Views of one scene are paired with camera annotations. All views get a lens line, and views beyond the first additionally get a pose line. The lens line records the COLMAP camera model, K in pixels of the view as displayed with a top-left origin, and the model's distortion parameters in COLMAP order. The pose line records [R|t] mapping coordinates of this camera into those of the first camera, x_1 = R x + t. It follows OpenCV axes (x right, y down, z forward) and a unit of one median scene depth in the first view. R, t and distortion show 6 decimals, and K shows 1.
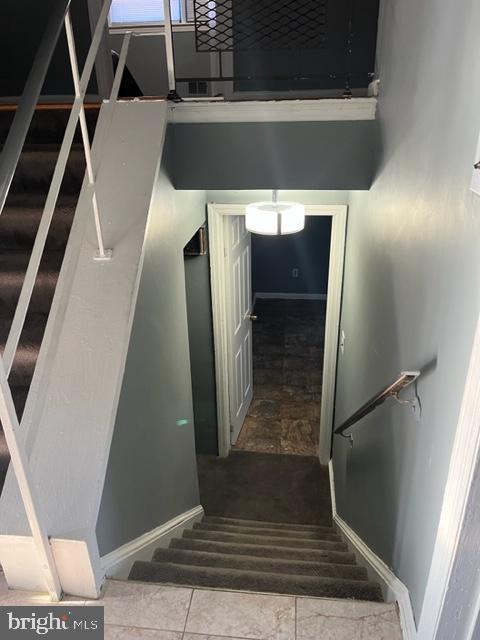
lens RADIAL K [[490.7, 0, 236.6], [0, 490.7, 318.8], [0, 0, 1]] dist [0.080715, -0.111573]
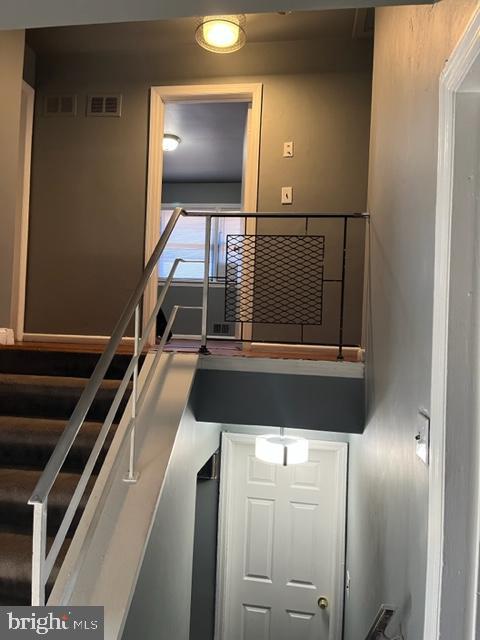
lens RADIAL K [[490.7, 0, 236.1], [0, 490.7, 319.1], [0, 0, 1]] dist [0.080715, -0.111573]
pose [[0.997460, 0.060302, -0.037923, -0.000172], [-0.070699, 0.903229, -0.423294, 0.009927], [0.008728, 0.424900, 0.905198, -0.178815]]
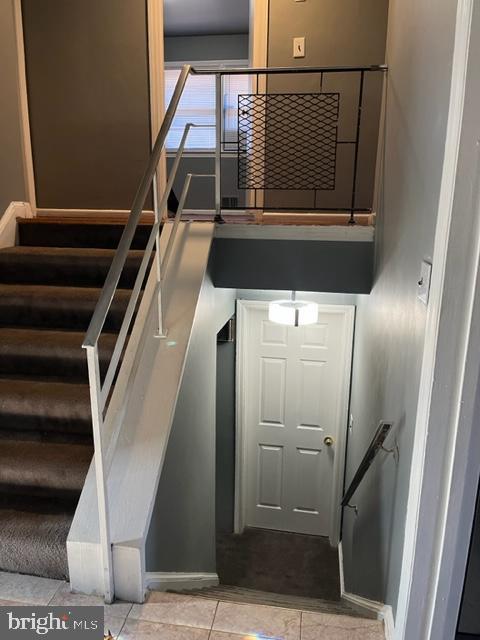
lens RADIAL K [[490.7, 0, 238.9], [0, 490.7, 326.2], [0, 0, 1]] dist [0.080715, -0.111573]
pose [[0.998486, 0.042833, -0.034500, -0.015456], [-0.048270, 0.983127, -0.176443, 0.057736], [0.026360, 0.177841, 0.983706, -0.230529]]
